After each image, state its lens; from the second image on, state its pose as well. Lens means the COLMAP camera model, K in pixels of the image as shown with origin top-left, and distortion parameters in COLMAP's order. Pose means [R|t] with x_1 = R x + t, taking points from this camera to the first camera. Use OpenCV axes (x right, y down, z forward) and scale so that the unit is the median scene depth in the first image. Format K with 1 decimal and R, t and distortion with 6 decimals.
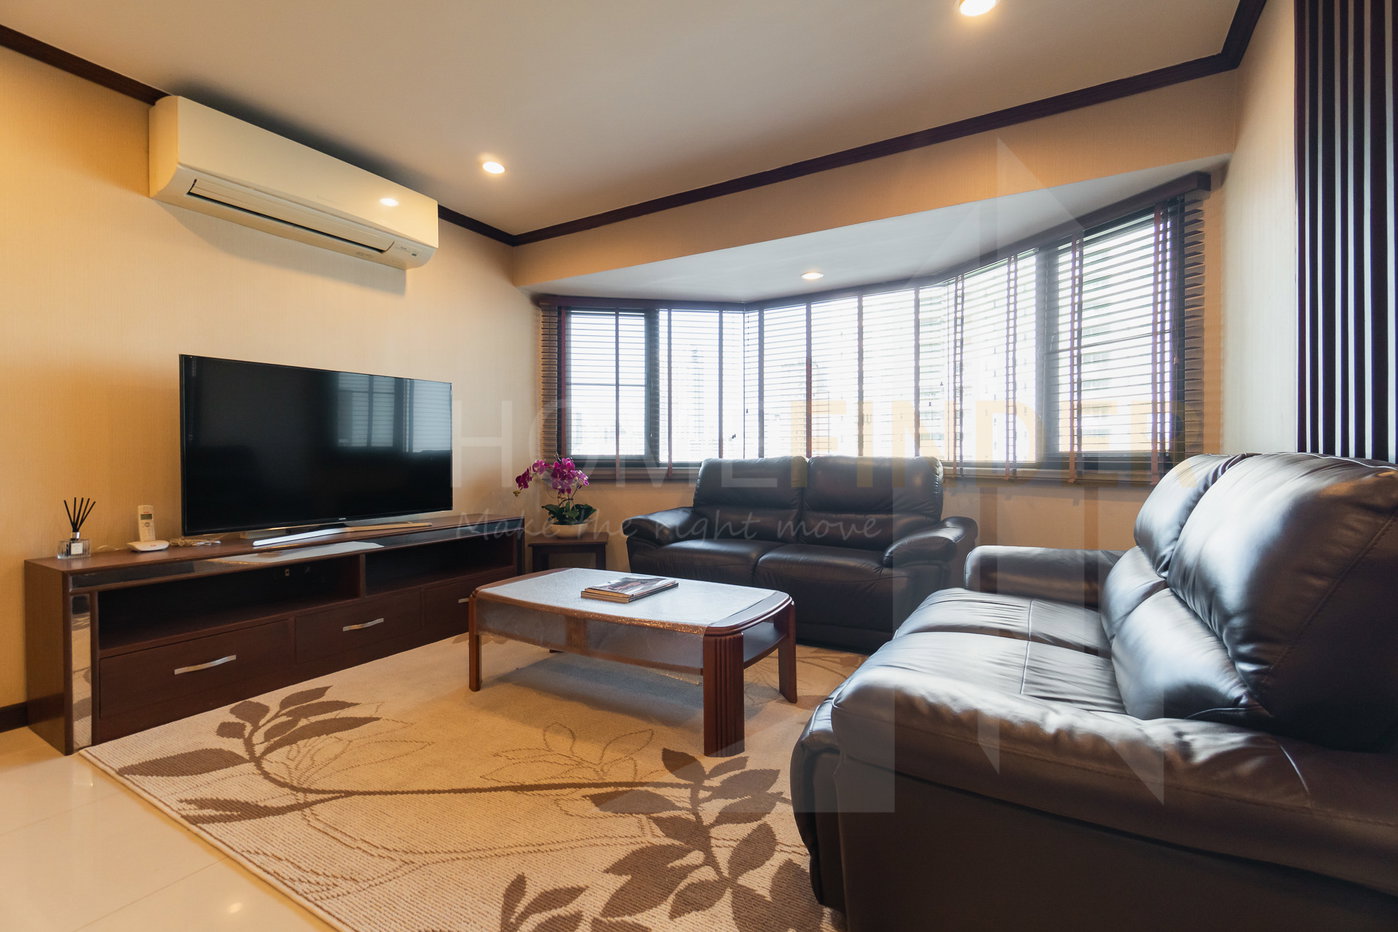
lens RADIAL K [[611.4, 0, 699.0], [0, 611.4, 466.0], [0, 0, 1]] dist [-0.002433, -0.000374]
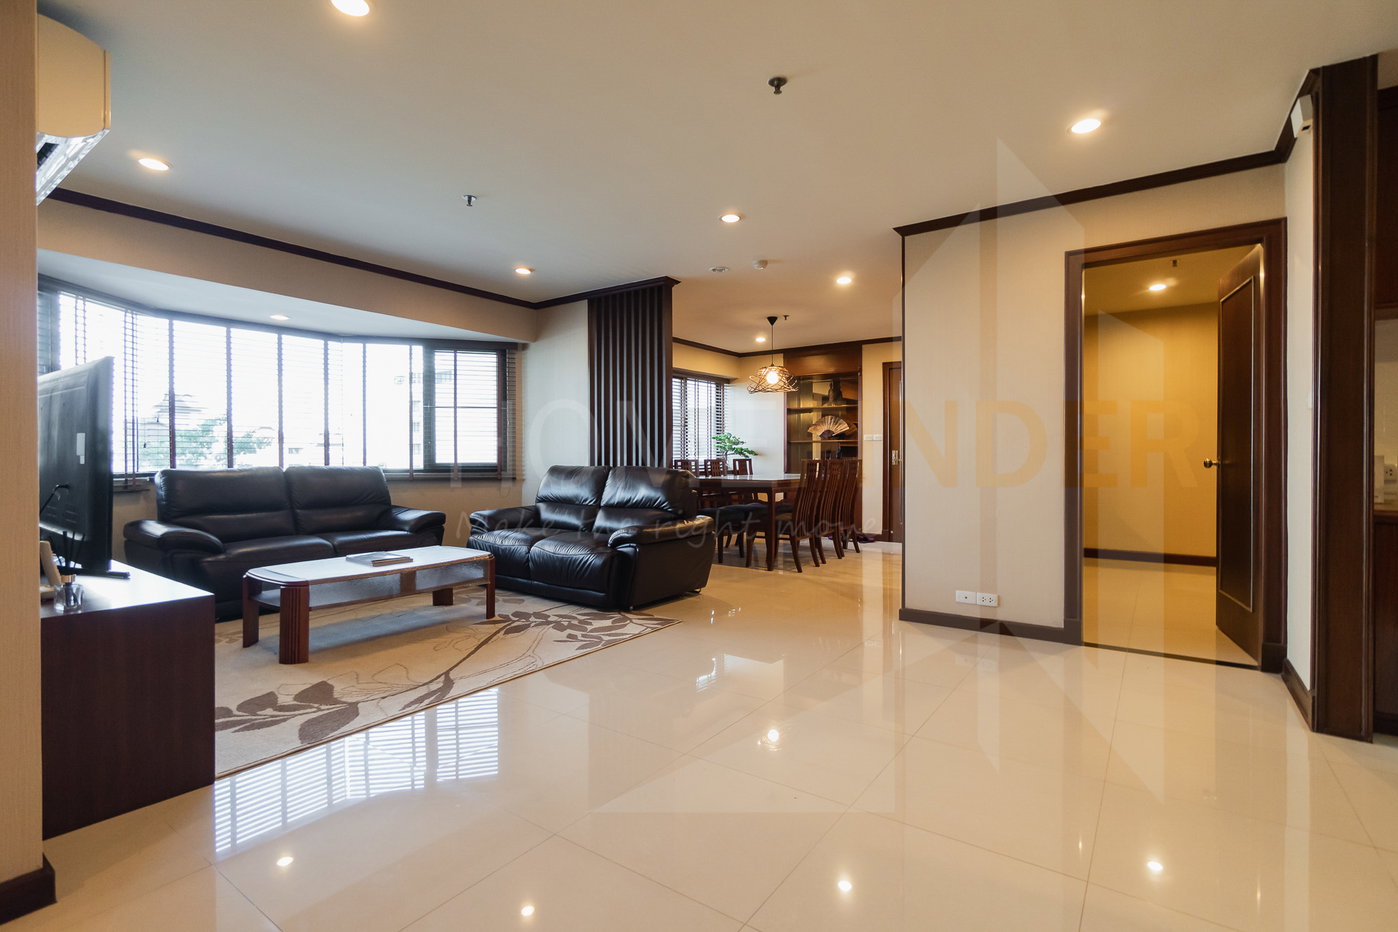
lens RADIAL K [[646.8, 0, 699.0], [0, 646.8, 466.0], [0, 0, 1]] dist [0.000303, 0.000041]
pose [[0.080672, -0.004290, 0.996732, -1.883688], [0.016772, 0.999855, 0.002946, -0.011442], [-0.996600, 0.016479, 0.080732, 0.143424]]
